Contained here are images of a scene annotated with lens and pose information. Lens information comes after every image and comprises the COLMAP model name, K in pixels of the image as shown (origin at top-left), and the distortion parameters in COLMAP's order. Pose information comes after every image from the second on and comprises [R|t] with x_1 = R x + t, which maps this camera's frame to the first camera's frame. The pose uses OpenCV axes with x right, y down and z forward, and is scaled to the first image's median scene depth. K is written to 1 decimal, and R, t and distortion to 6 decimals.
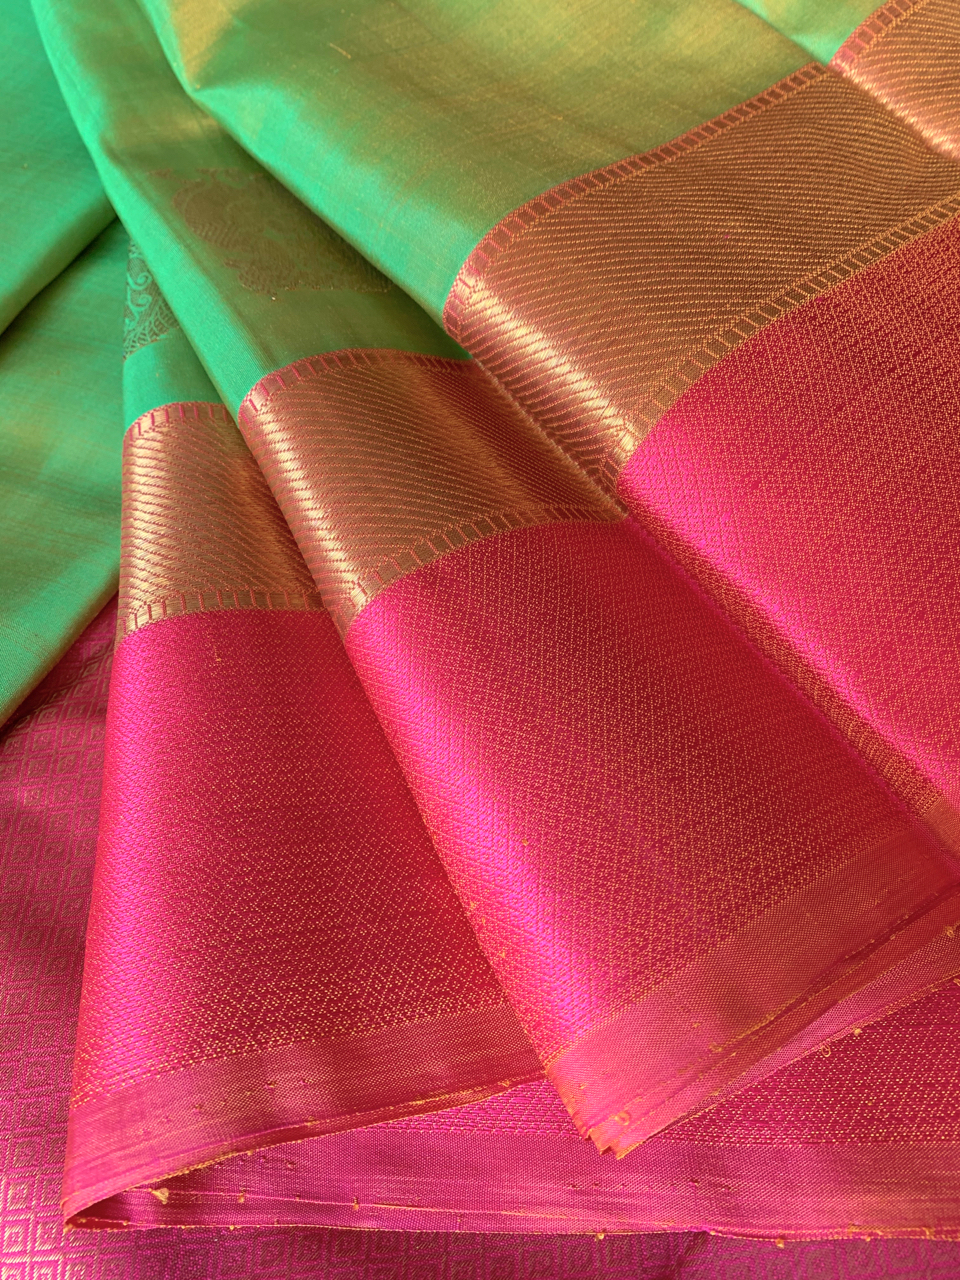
lens RADIAL K [[1015.1, 0, 480.0], [0, 1015.1, 640.0], [0, 0, 1]] dist [0.004243, 0.005265]
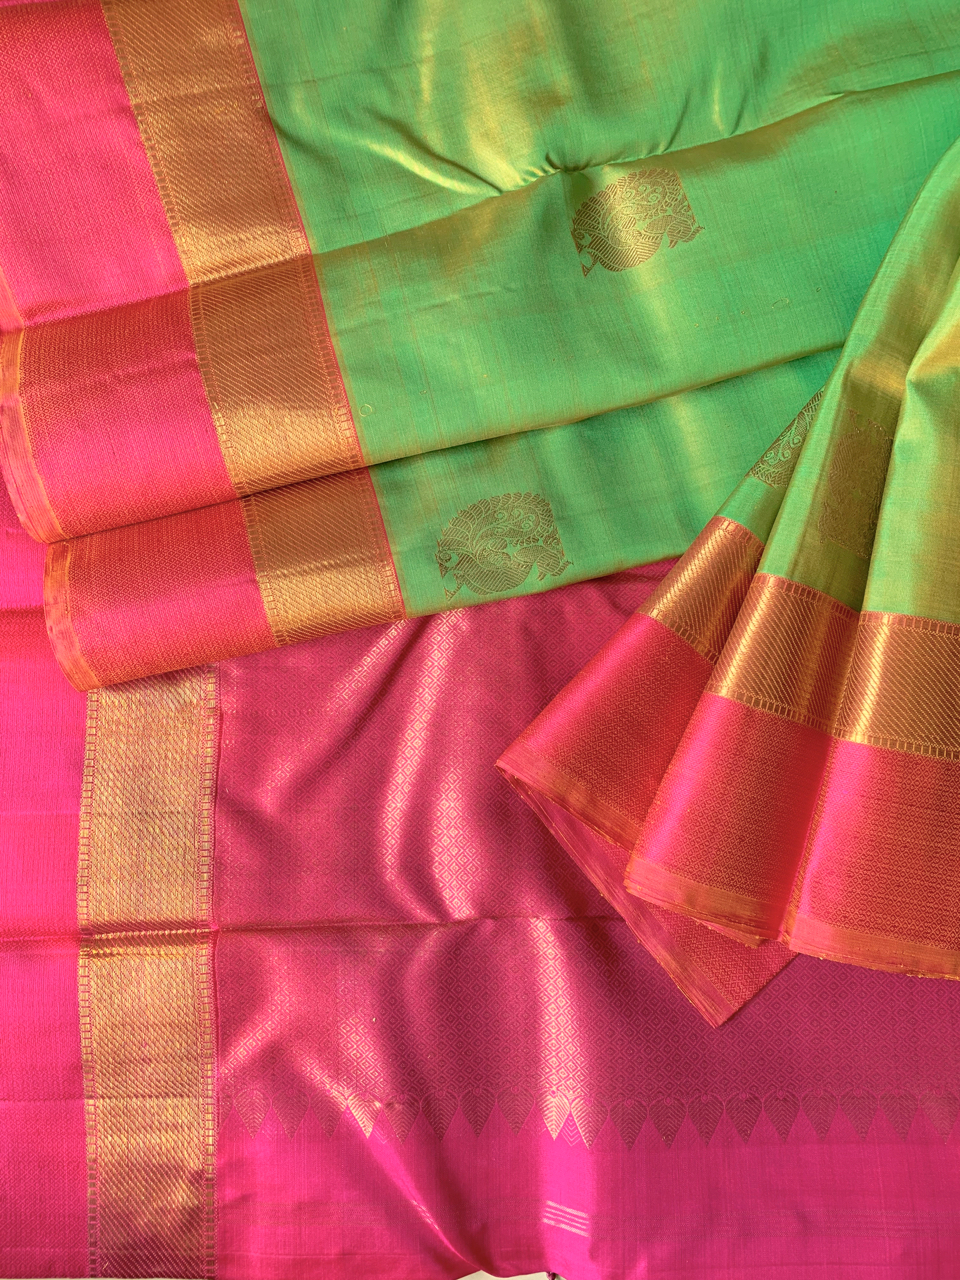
lens RADIAL K [[1015.1, 0, 480.0], [0, 1015.1, 640.0], [0, 0, 1]] dist [0.004243, 0.005265]
pose [[0.641150, 0.763851, 0.073878, -0.805382], [-0.710508, 0.554468, 0.433294, -0.780237], [0.290009, -0.330297, 0.898220, -1.380376]]
